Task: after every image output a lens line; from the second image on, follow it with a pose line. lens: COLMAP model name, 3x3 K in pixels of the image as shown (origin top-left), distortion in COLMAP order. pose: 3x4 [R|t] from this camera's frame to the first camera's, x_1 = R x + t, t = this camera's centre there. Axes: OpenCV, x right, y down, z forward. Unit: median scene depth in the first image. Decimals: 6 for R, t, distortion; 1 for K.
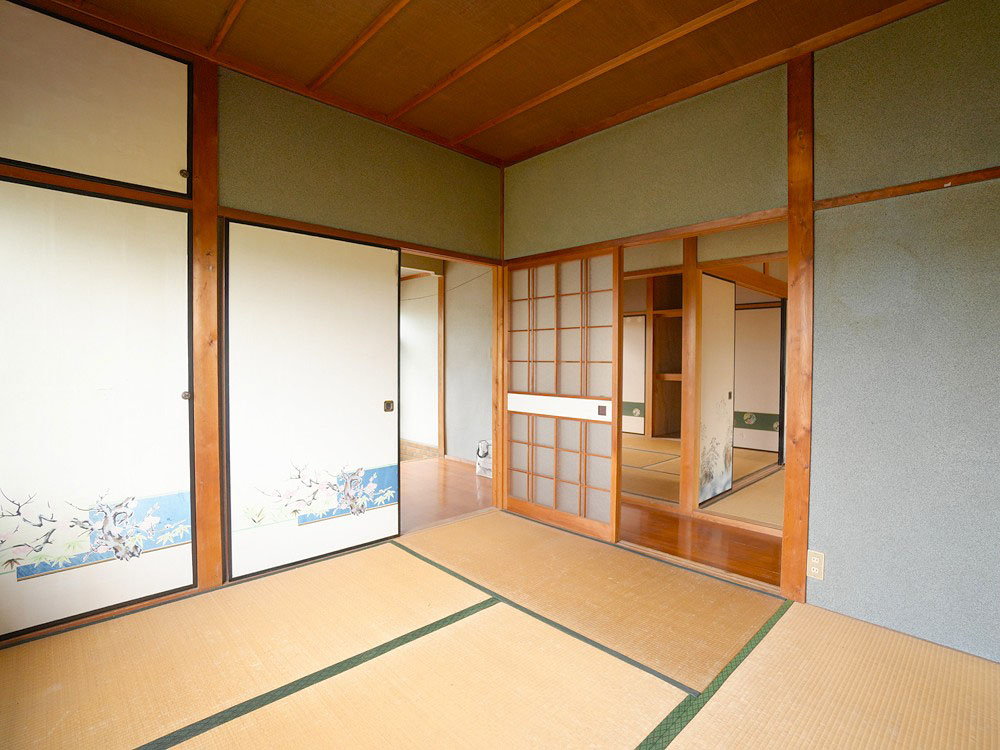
lens RADIAL K [[500.5, 0, 501.6], [0, 500.5, 370.6], [0, 0, 1]] dist [-0.060617, 0.019629]
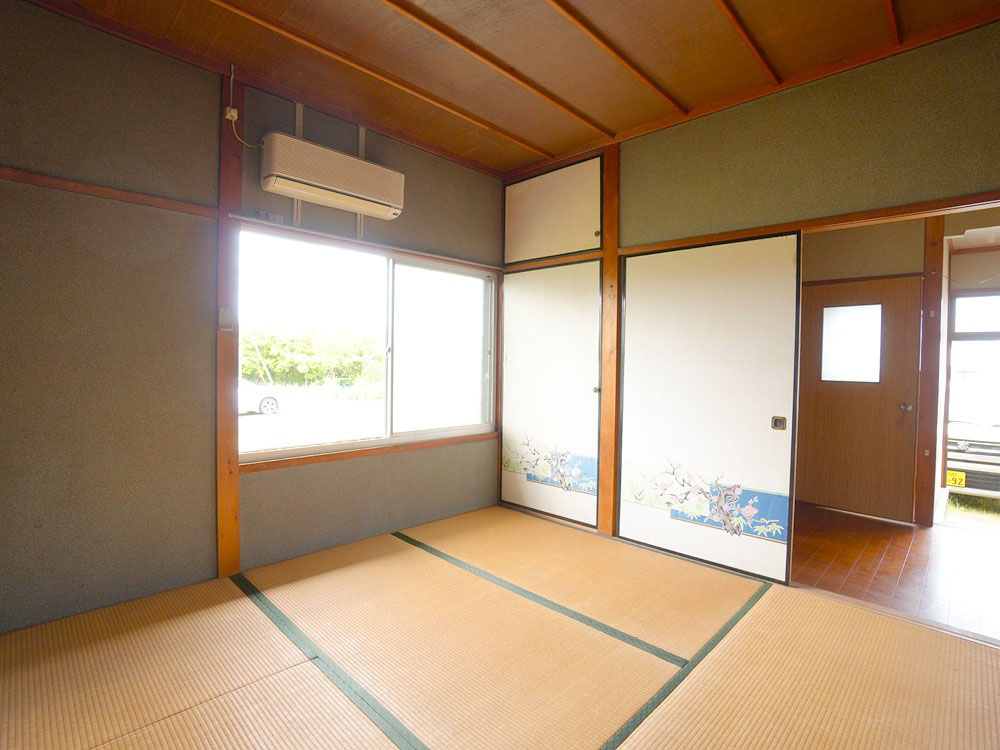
lens RADIAL K [[500.5, 0, 503.0], [0, 500.5, 374.0], [0, 0, 1]] dist [-0.060617, 0.019629]
pose [[0.031450, 0.015039, -0.999392, 0.741159], [-0.044609, 0.998912, 0.013628, -0.002271], [0.998509, 0.044153, 0.032087, 0.642938]]
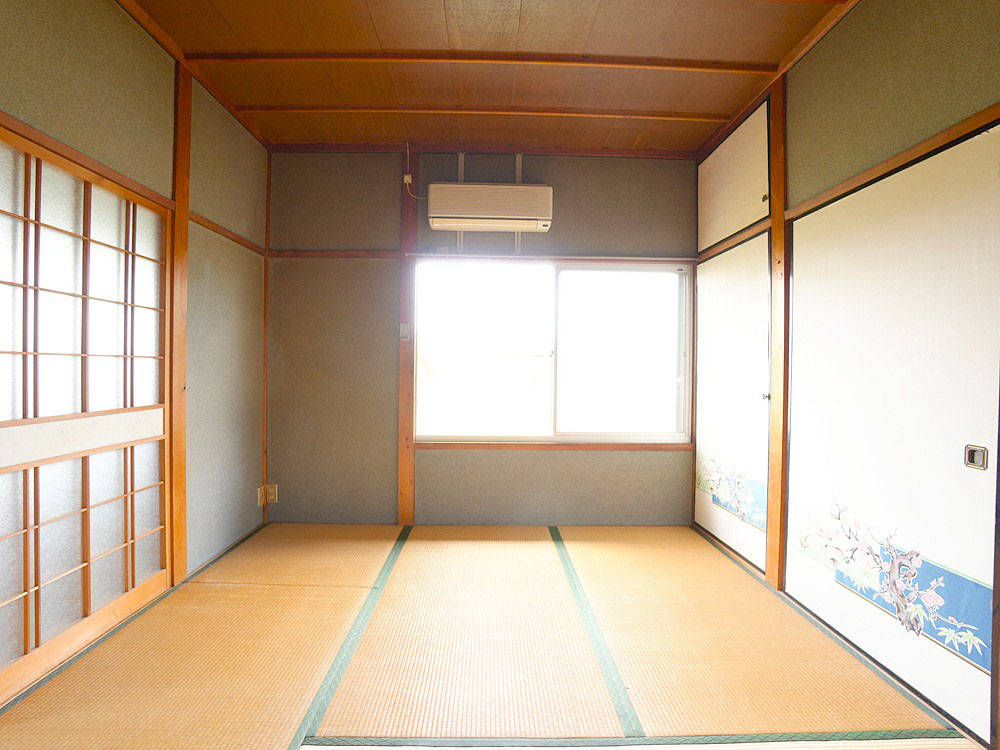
lens RADIAL K [[500.5, 0, 500.4], [0, 500.5, 372.4], [0, 0, 1]] dist [-0.060617, 0.019629]
pose [[-0.677895, -0.012179, -0.735058, 0.543210], [-0.039757, 0.999007, 0.020113, -0.001610], [0.734083, 0.042858, -0.677706, 1.234649]]
